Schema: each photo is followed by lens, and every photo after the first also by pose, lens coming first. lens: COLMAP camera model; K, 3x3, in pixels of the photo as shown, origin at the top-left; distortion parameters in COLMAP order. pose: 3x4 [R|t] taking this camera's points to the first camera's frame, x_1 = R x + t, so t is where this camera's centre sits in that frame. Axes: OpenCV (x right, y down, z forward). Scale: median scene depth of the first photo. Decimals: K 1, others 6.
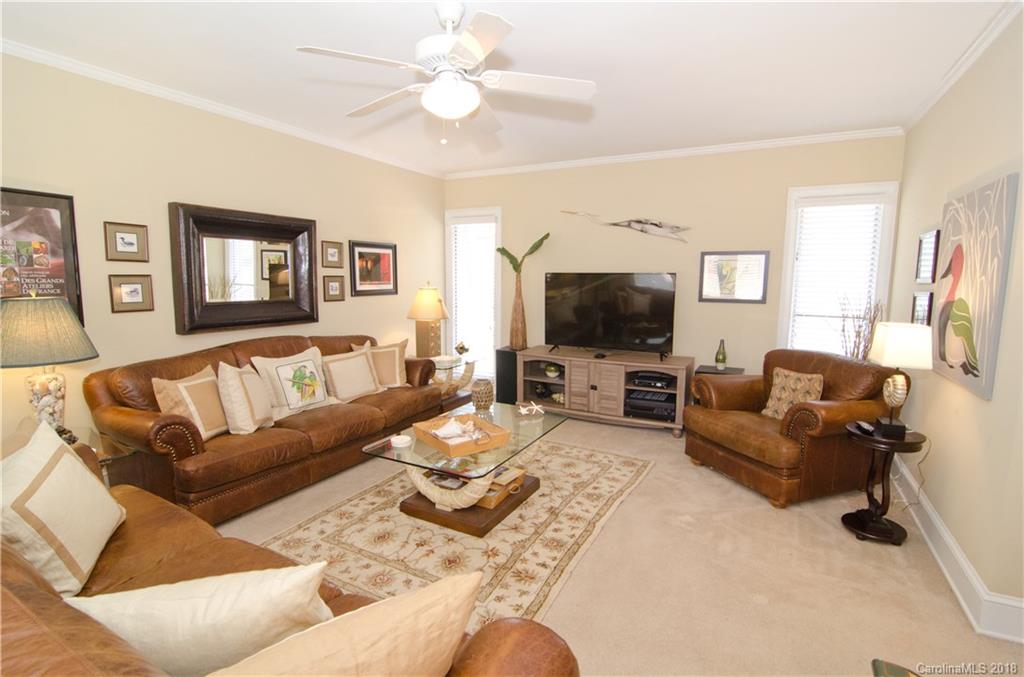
lens RADIAL K [[491.9, 0, 512.0], [0, 491.9, 342.9], [0, 0, 1]] dist [-0.005154, -0.011184]
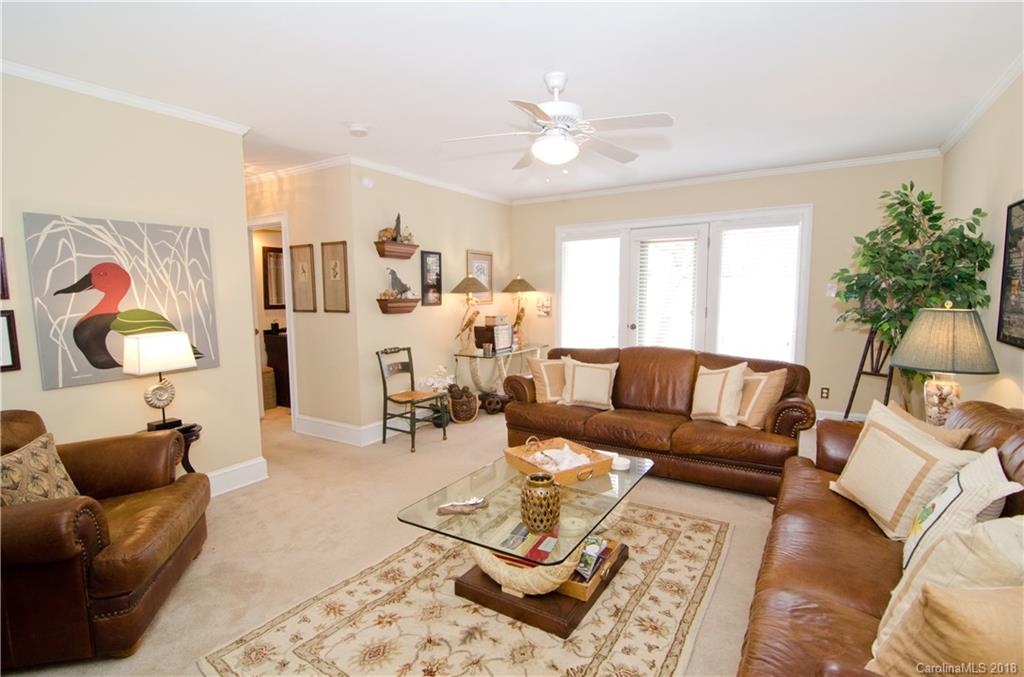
lens RADIAL K [[491.9, 0, 512.0], [0, 491.9, 342.9], [0, 0, 1]] dist [-0.005154, -0.011184]
pose [[-0.997561, -0.003442, 0.069712, -0.076752], [0.012885, 0.972533, 0.232407, -0.228277], [-0.068597, 0.232739, -0.970117, 1.709500]]
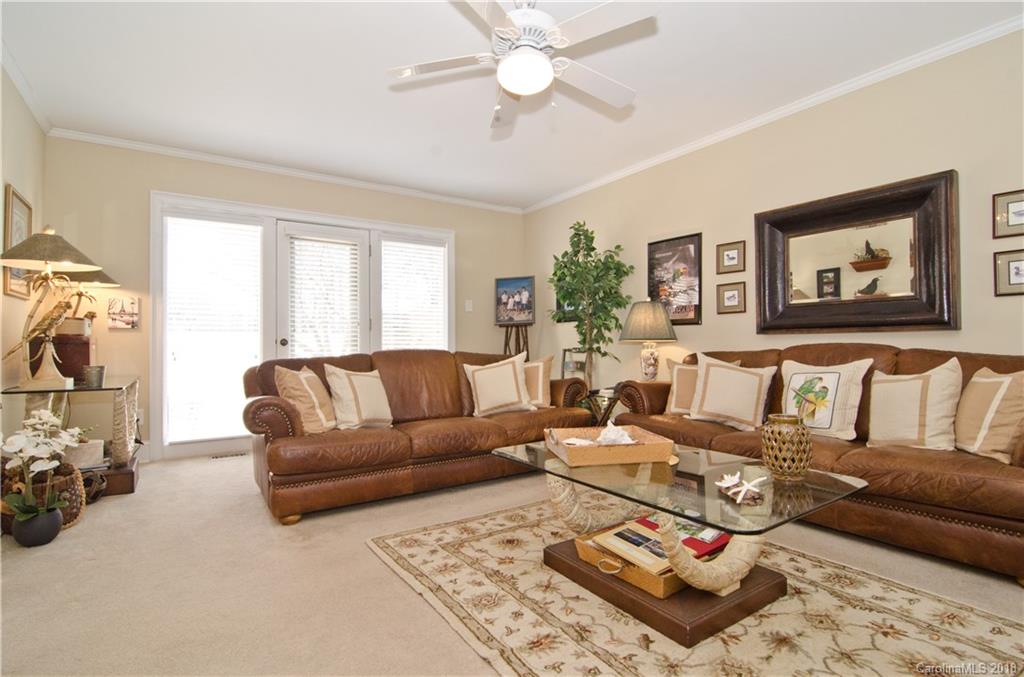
lens RADIAL K [[491.9, 0, 512.0], [0, 491.9, 342.9], [0, 0, 1]] dist [-0.005154, -0.011184]
pose [[-0.469823, -0.005531, -0.882743, 0.578905], [-0.111163, 0.992391, 0.052946, 0.006235], [0.875733, 0.123004, -0.466863, 1.115262]]
